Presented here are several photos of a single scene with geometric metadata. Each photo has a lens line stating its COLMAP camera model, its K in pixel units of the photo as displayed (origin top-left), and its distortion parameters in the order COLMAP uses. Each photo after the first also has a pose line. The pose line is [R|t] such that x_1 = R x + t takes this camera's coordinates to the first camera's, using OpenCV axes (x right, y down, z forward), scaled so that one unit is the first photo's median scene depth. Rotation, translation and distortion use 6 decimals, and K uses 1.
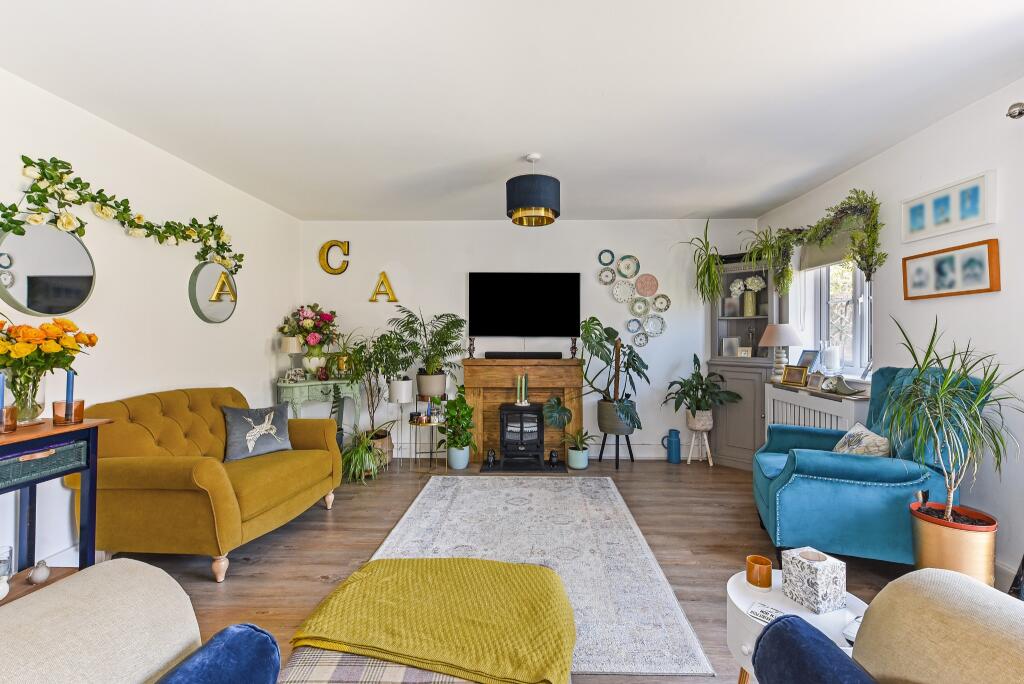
lens RADIAL K [[456.6, 0, 524.6], [0, 456.6, 336.8], [0, 0, 1]] dist [0.012996, -0.000406]
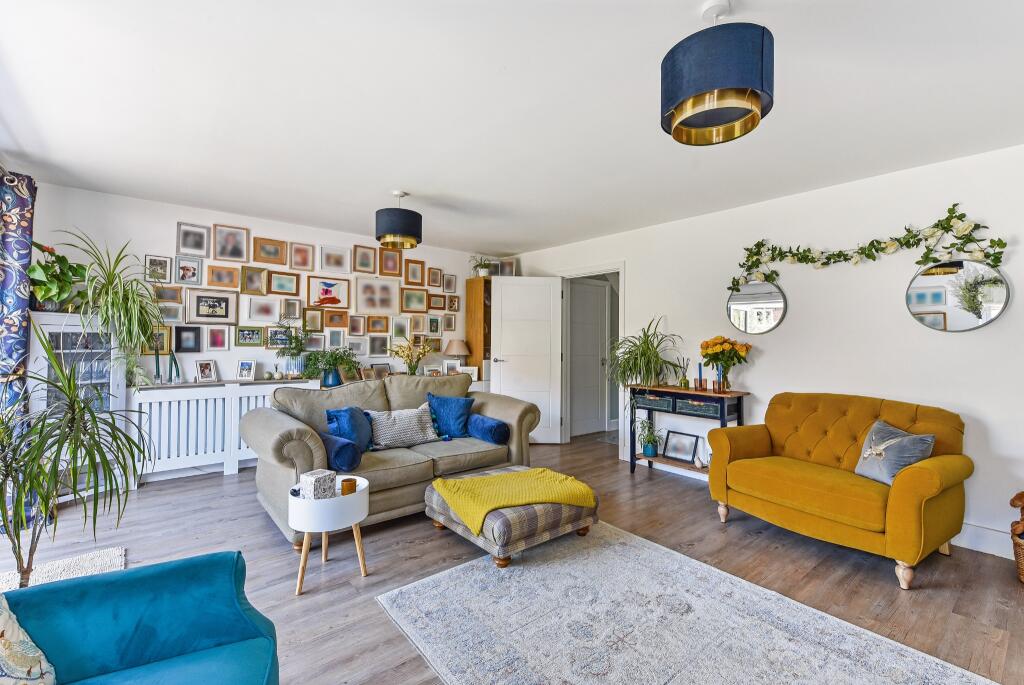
lens RADIAL K [[456.6, 0, 524.6], [0, 456.6, 337.3], [0, 0, 1]] dist [0.012996, -0.000406]
pose [[-0.748941, -0.016844, -0.662422, 0.376720], [-0.009506, 0.999847, -0.014676, 0.000929], [0.662568, -0.004694, -0.748987, 0.870746]]
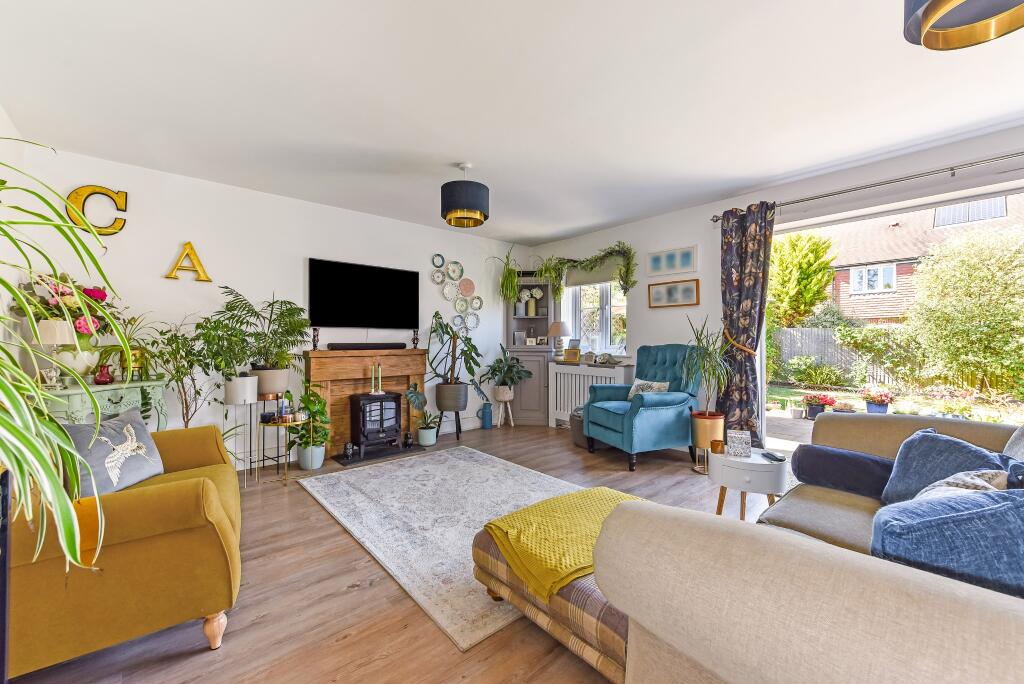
lens RADIAL K [[403.9, 0, 522.4], [0, 403.9, 340.3], [0, 0, 1]] dist [0.000700, -0.000125]
pose [[0.736802, -0.002428, 0.676104, -0.388147], [0.000390, 0.999995, 0.003166, 0.026125], [-0.676108, -0.002069, 0.736800, 0.112655]]
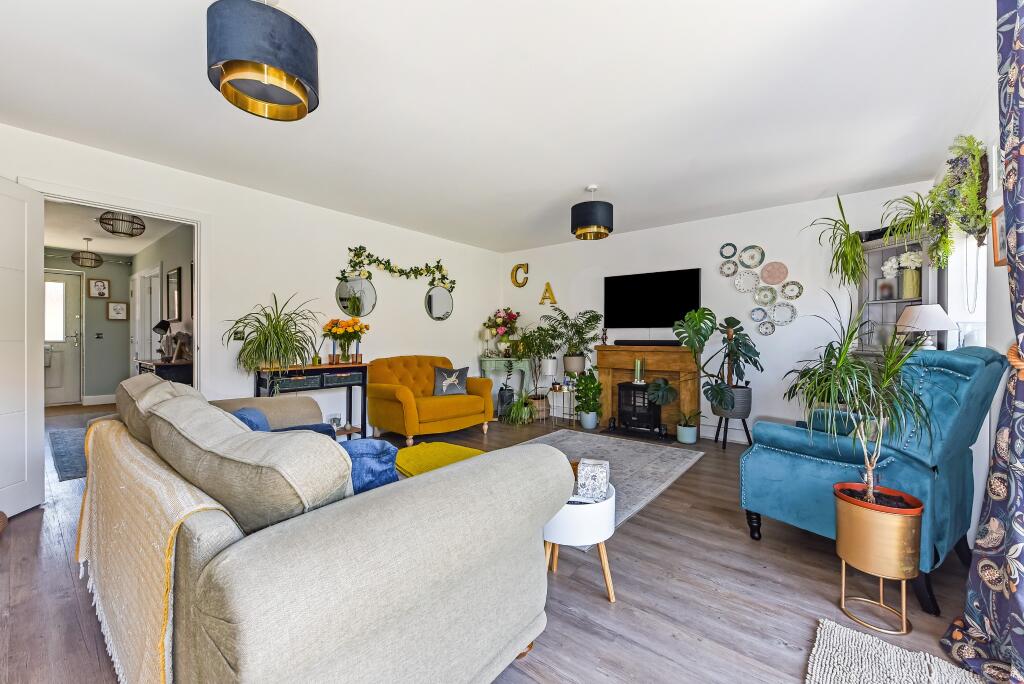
lens RADIAL K [[401.2, 0, 508.4], [0, 401.2, 341.2], [0, 0, 1]] dist [0.004162, -0.003090]
pose [[0.790329, 0.004723, -0.612664, 0.379109], [0.001021, 0.999959, 0.009026, 0.028217], [0.612682, -0.007759, 0.790292, -0.046593]]
